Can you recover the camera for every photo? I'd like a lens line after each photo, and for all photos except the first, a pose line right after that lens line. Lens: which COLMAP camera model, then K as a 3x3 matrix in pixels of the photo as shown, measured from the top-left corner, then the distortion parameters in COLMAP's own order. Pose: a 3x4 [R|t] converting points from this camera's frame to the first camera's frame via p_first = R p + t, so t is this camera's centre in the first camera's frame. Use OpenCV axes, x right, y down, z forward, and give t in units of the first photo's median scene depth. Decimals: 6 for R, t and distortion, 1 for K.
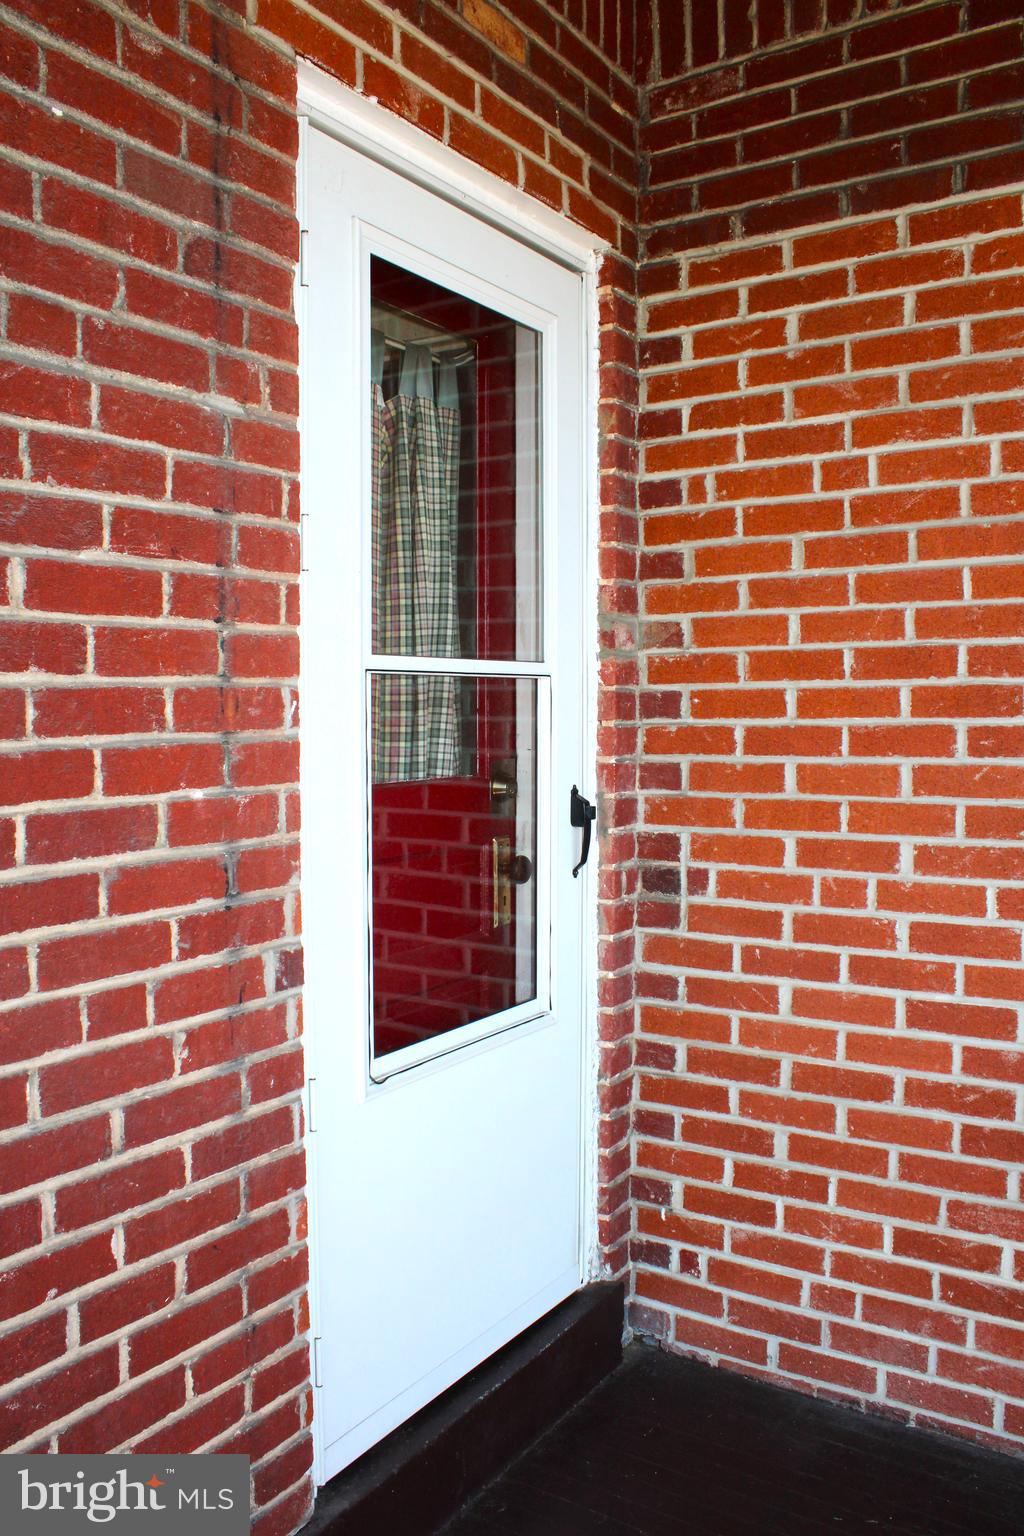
lens RADIAL K [[1281.6, 0, 511.4], [0, 1281.6, 793.6], [0, 0, 1]] dist [-0.166627, 0.149573]
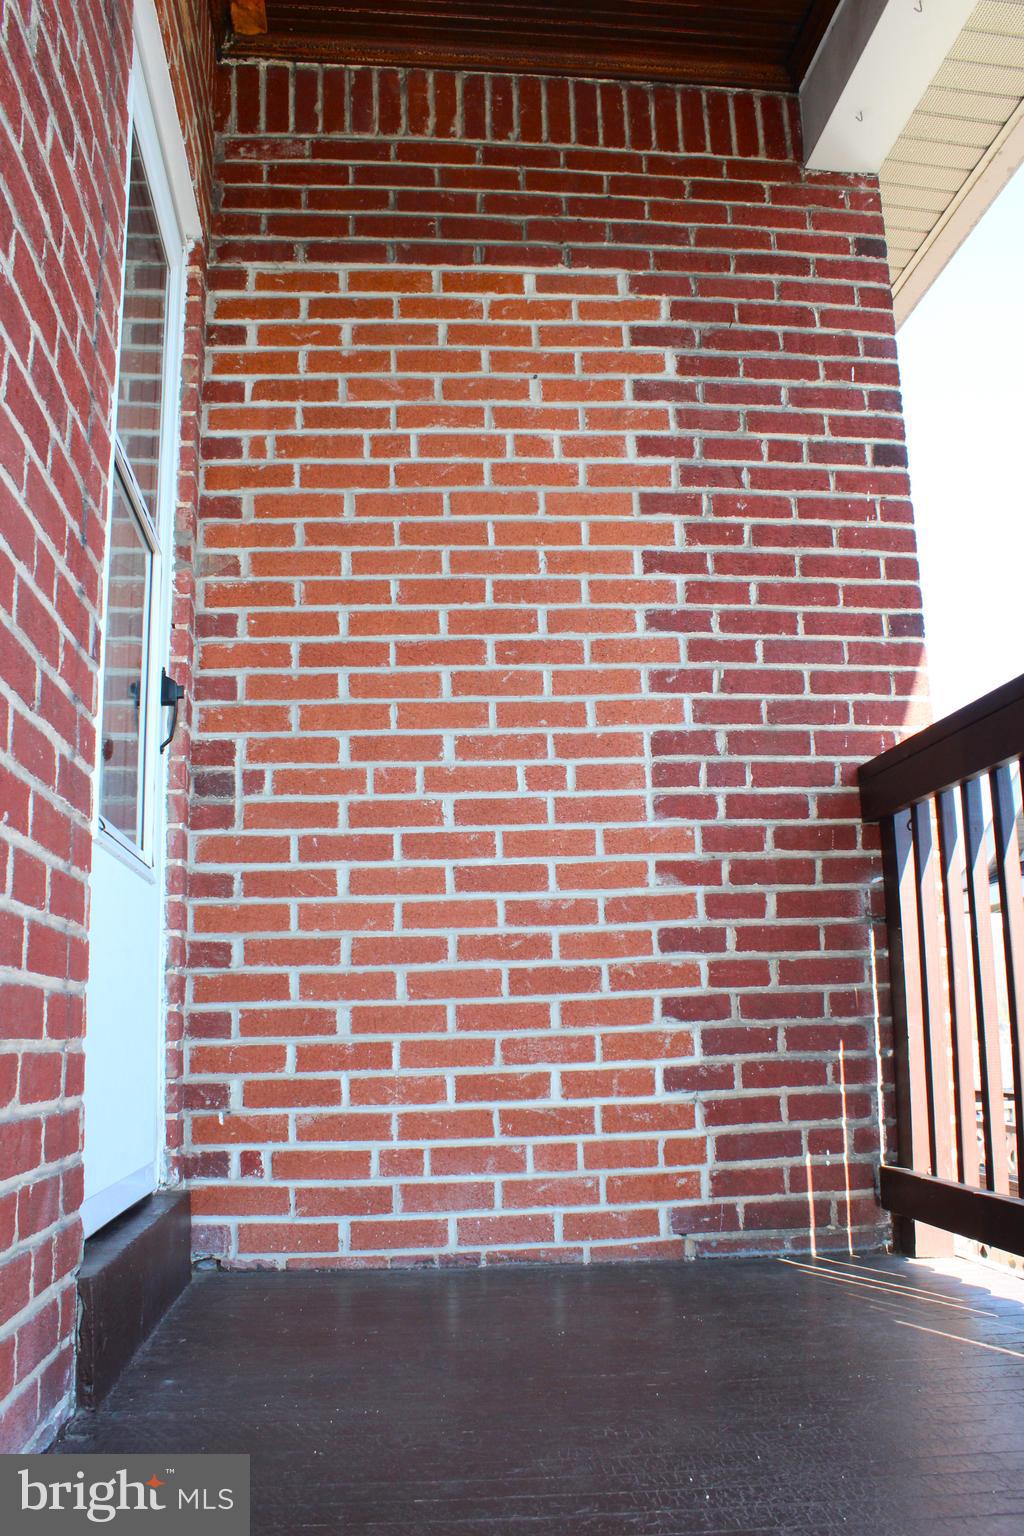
lens RADIAL K [[1281.6, 0, 511.4], [0, 1281.6, 793.6], [0, 0, 1]] dist [-0.166627, 0.149573]
pose [[0.781058, 0.091483, 0.617721, -0.362973], [0.066539, 0.971387, -0.227993, 0.353576], [-0.620903, 0.219178, 0.752622, 0.061028]]
